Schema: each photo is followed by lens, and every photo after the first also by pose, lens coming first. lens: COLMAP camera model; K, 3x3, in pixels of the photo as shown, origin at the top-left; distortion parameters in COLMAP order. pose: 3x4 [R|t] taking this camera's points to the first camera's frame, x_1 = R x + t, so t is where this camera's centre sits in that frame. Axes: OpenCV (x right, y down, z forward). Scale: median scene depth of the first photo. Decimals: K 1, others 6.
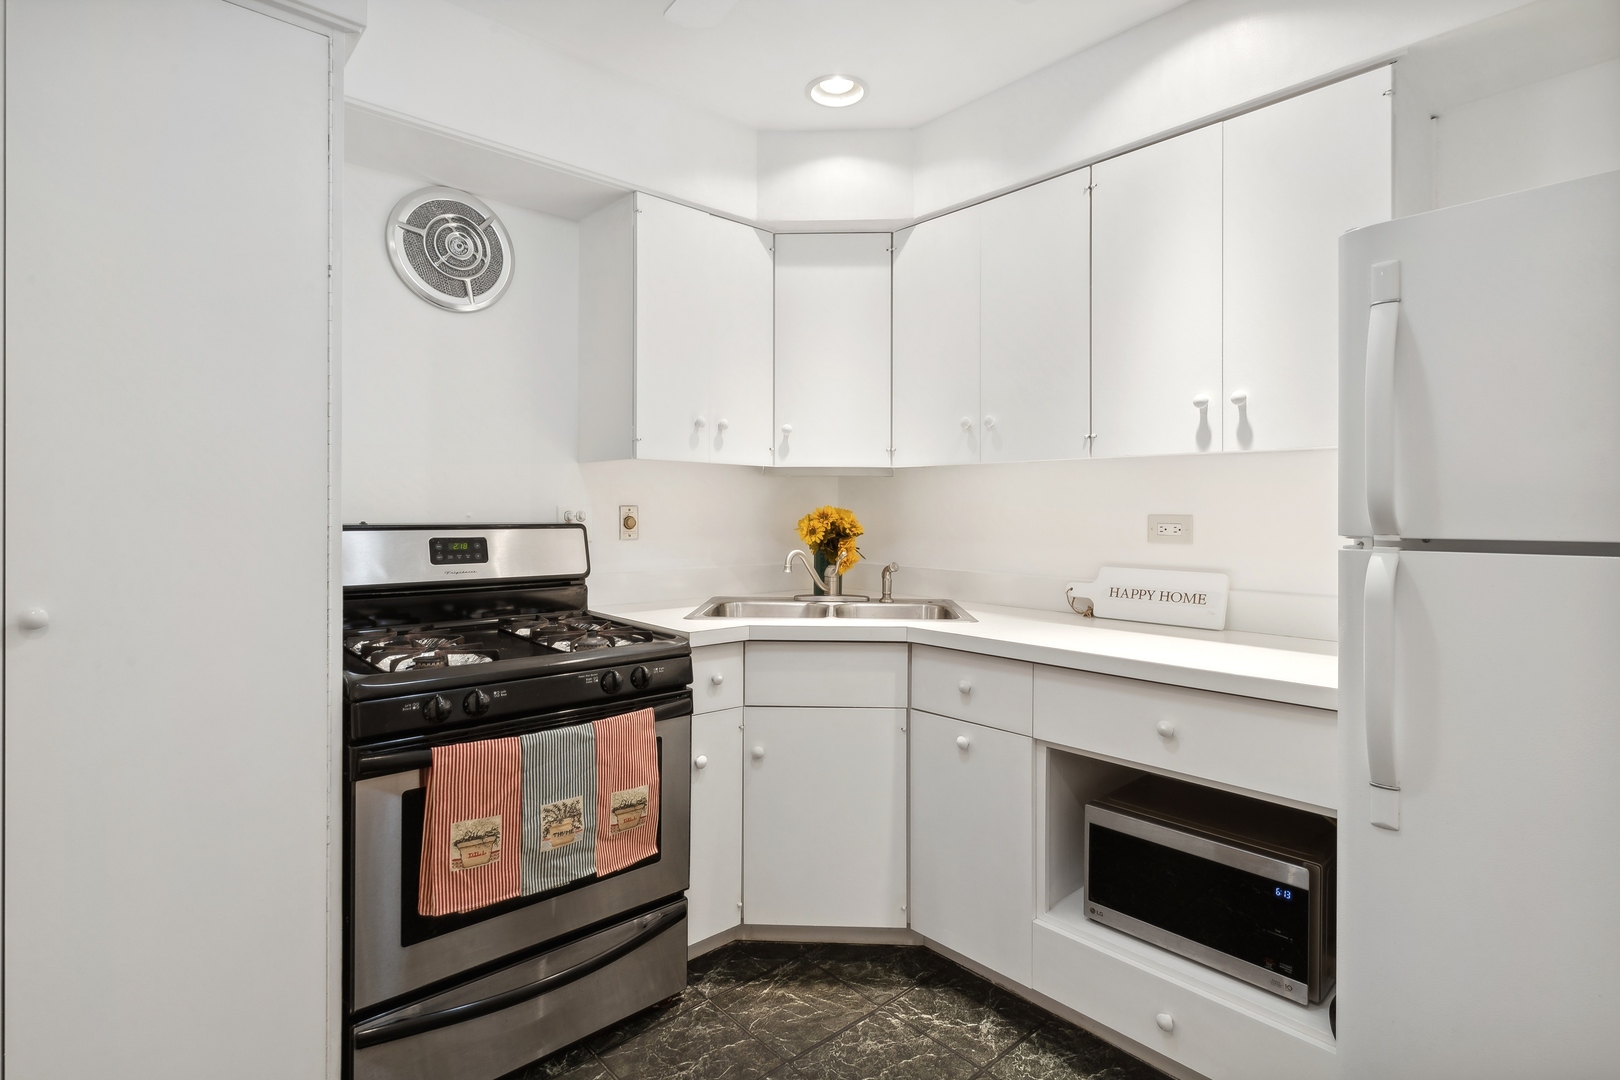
lens RADIAL K [[798.3, 0, 807.3], [0, 798.3, 514.4], [0, 0, 1]] dist [-0.001991, -0.000746]
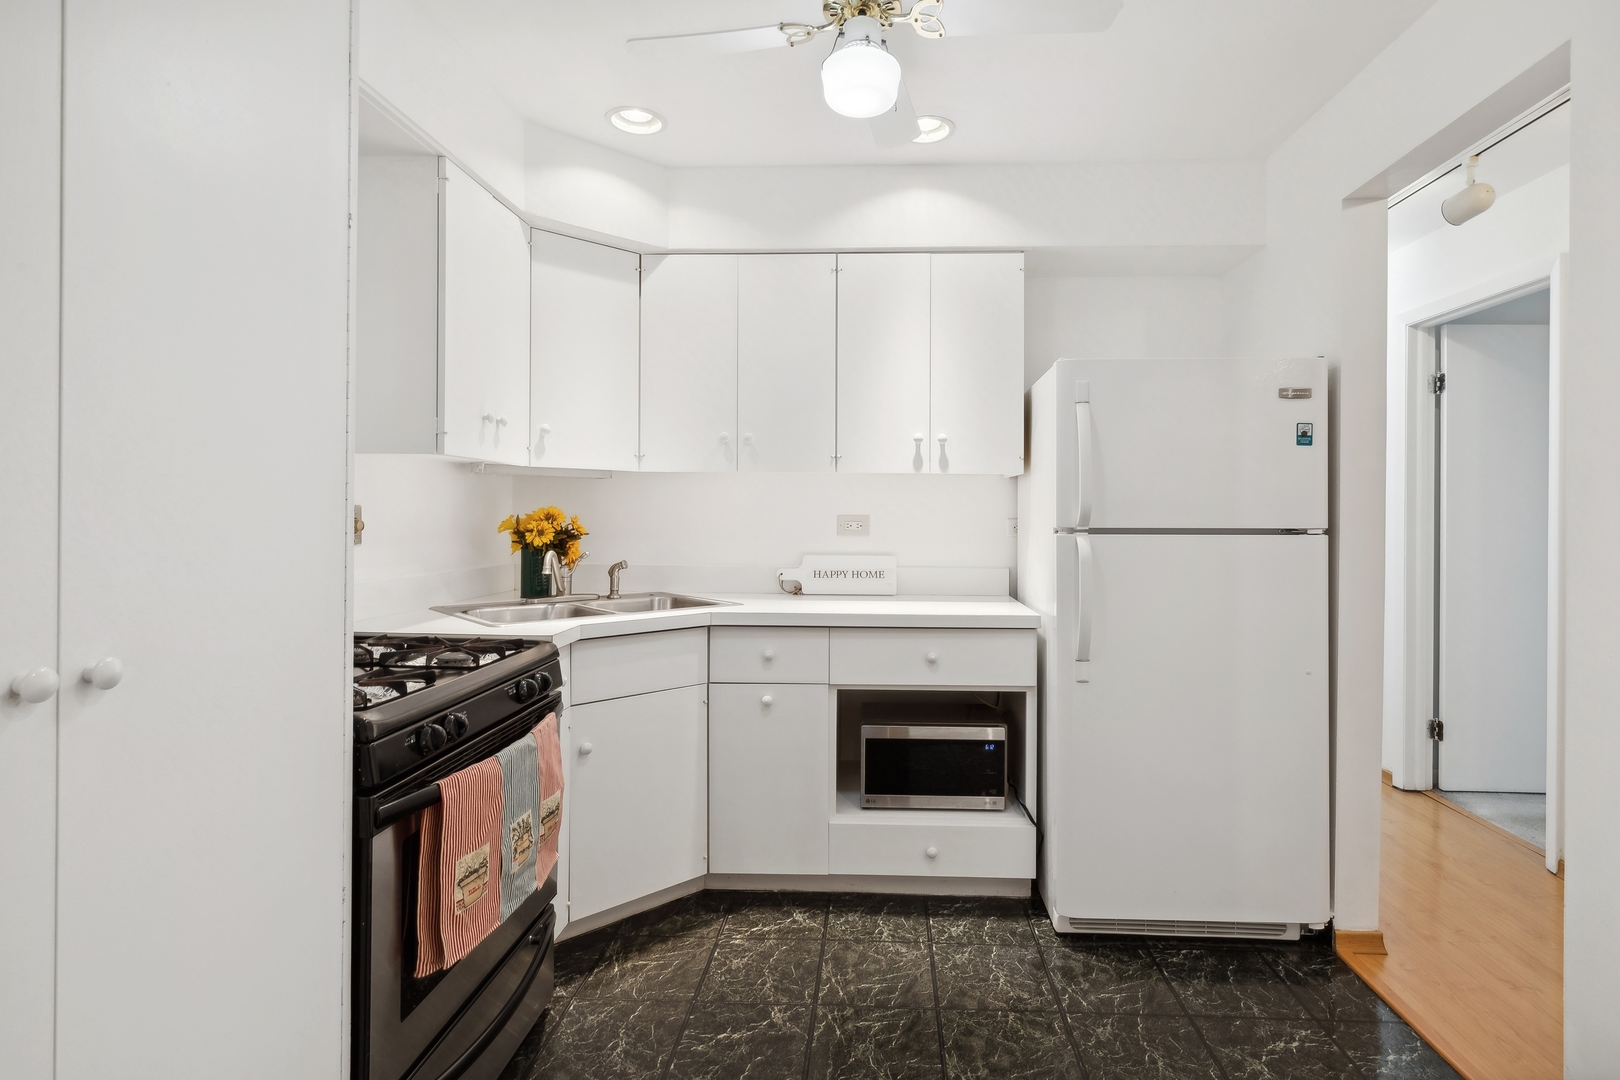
lens RADIAL K [[811.1, 0, 851.8], [0, 811.1, 515.3], [0, 0, 1]] dist [0.000062, -0.000418]
pose [[0.696143, -0.002569, 0.717898, -0.587768], [0.000345, 0.999995, 0.003244, -0.003852], [-0.717903, -0.002010, 0.696140, 0.033867]]
